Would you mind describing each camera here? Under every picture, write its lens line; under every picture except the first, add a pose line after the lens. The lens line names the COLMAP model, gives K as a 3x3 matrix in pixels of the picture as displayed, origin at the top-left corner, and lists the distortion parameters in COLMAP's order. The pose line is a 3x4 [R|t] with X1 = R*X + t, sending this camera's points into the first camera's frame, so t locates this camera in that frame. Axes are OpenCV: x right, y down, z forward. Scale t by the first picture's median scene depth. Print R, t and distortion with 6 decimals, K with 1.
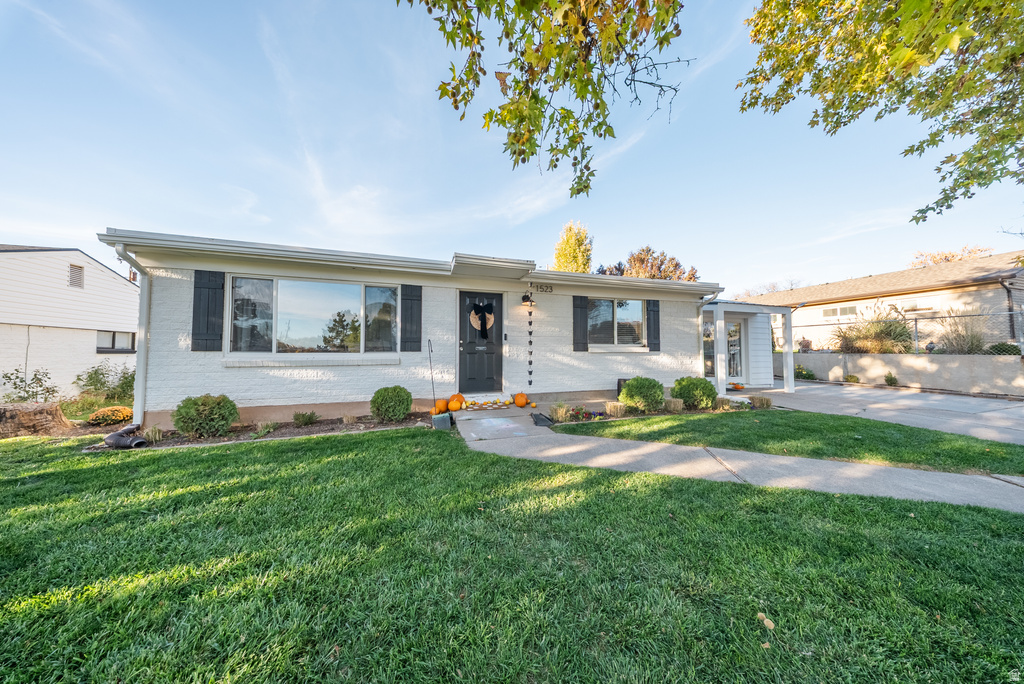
lens RADIAL K [[296.3, 0, 522.2], [0, 296.3, 340.7], [0, 0, 1]] dist [0.005745, -0.000837]
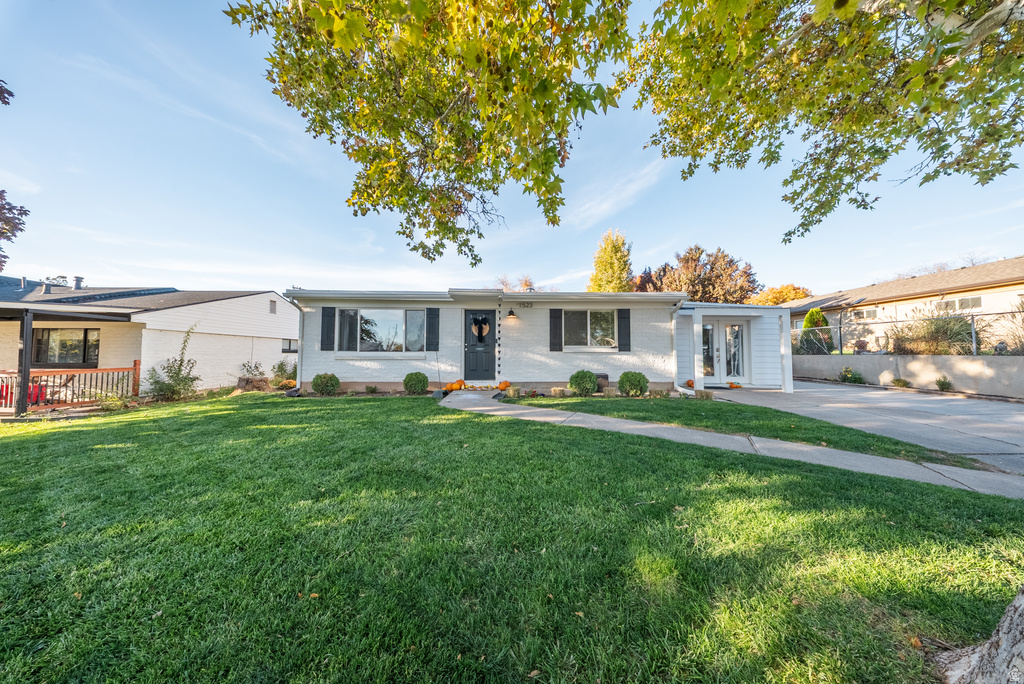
lens RADIAL K [[296.3, 0, 518.5], [0, 296.3, 340.8], [0, 0, 1]] dist [0.005745, -0.000837]
pose [[0.960114, -0.008629, -0.279475, 0.419829], [0.006684, 0.999946, -0.007910, -0.001880], [0.279528, 0.005727, 0.960121, -0.304812]]
